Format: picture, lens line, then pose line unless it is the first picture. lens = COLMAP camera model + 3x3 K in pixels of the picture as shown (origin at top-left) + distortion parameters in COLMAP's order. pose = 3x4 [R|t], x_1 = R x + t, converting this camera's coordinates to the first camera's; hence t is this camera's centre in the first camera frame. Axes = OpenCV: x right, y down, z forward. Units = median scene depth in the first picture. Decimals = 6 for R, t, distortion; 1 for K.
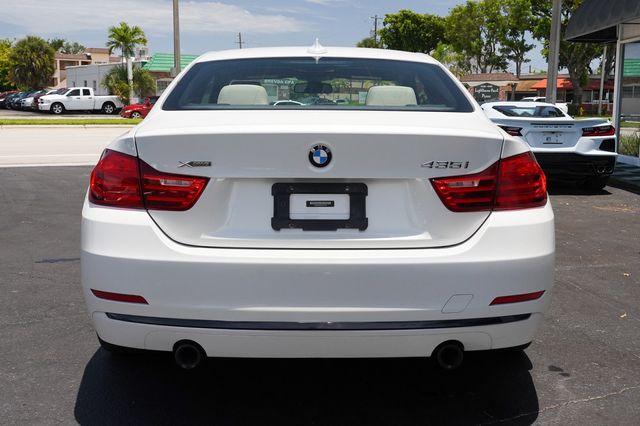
lens RADIAL K [[756.8, 0, 306.1], [0, 756.8, 210.4], [0, 0, 1]] dist [0.011329, 0.000000]
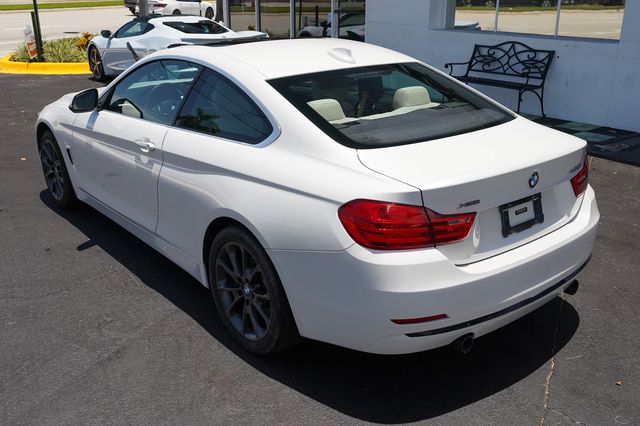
lens RADIAL K [[665.4, 0, 315.2], [0, 665.4, 216.3], [0, 0, 1]] dist [0.014085, 0.000000]
pose [[0.771149, -0.227556, 0.594599, -1.001271], [0.098881, 0.965418, 0.241229, -0.331603], [-0.628929, -0.127229, 0.766982, 0.298213]]
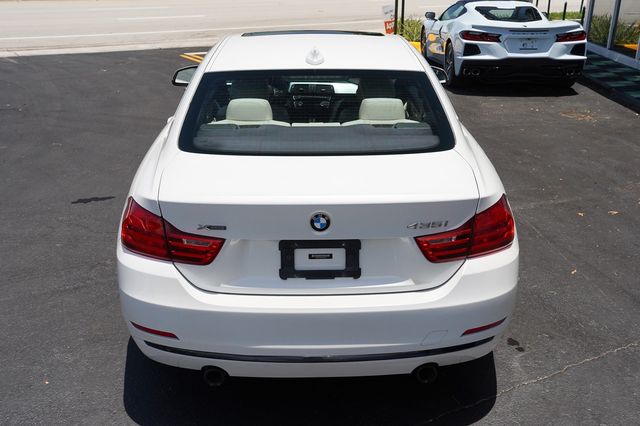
lens RADIAL K [[665.4, 0, 310.2], [0, 665.4, 231.3], [0, 0, 1]] dist [0.014085, 0.000000]
pose [[0.999869, -0.014558, 0.007095, -0.004018], [0.012308, 0.967842, 0.251256, -0.305790], [-0.010524, -0.251136, 0.967895, 0.009869]]
